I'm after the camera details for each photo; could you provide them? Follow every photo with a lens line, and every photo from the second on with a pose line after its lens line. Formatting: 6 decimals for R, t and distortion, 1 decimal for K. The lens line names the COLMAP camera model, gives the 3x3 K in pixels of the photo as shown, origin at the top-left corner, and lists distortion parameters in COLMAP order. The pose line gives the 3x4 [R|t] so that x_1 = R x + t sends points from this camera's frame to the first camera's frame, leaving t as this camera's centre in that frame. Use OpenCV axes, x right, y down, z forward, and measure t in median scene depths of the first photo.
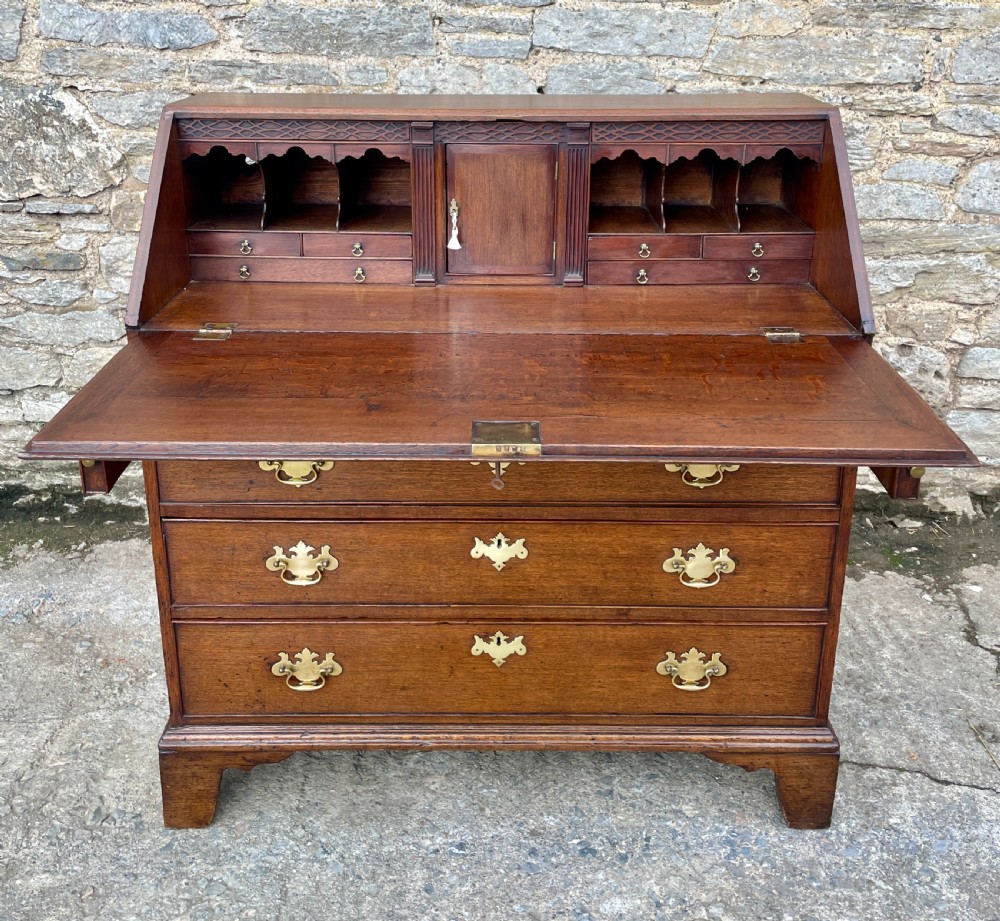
lens RADIAL K [[1076.7, 0, 501.3], [0, 1076.7, 357.8], [0, 0, 1]] dist [0.045868, 0.000000]
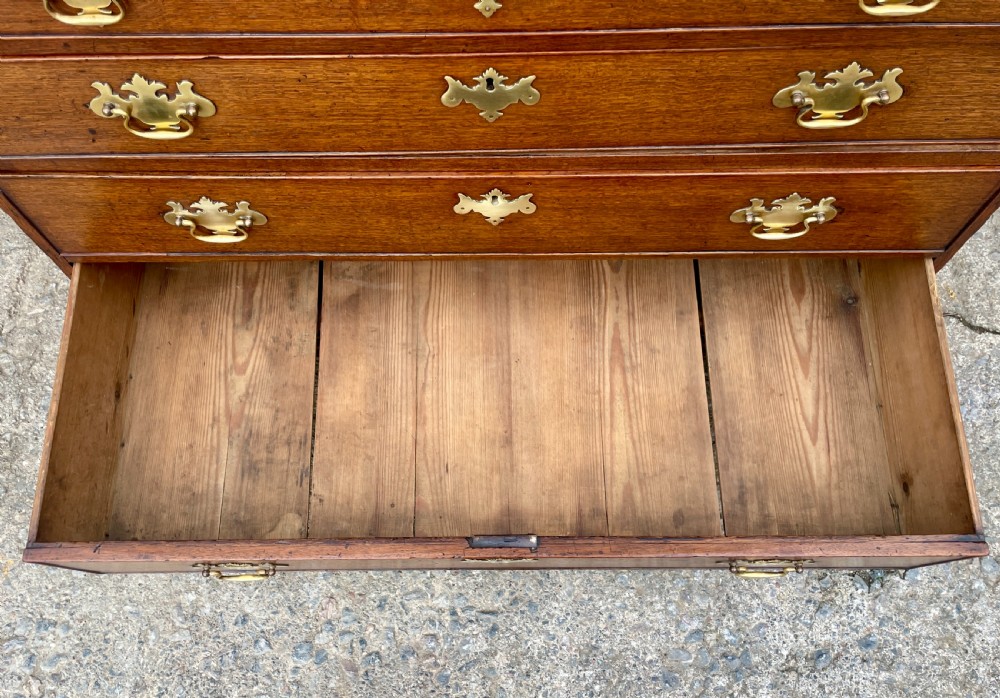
lens RADIAL K [[811.5, 0, 488.9], [0, 811.5, 377.3], [0, 0, 1]] dist [0.076269, -0.089164]
pose [[0.999649, -0.002663, -0.026357, 0.005238], [0.021425, 0.666448, 0.745243, -0.093685], [0.015581, -0.745547, 0.666271, 0.395775]]
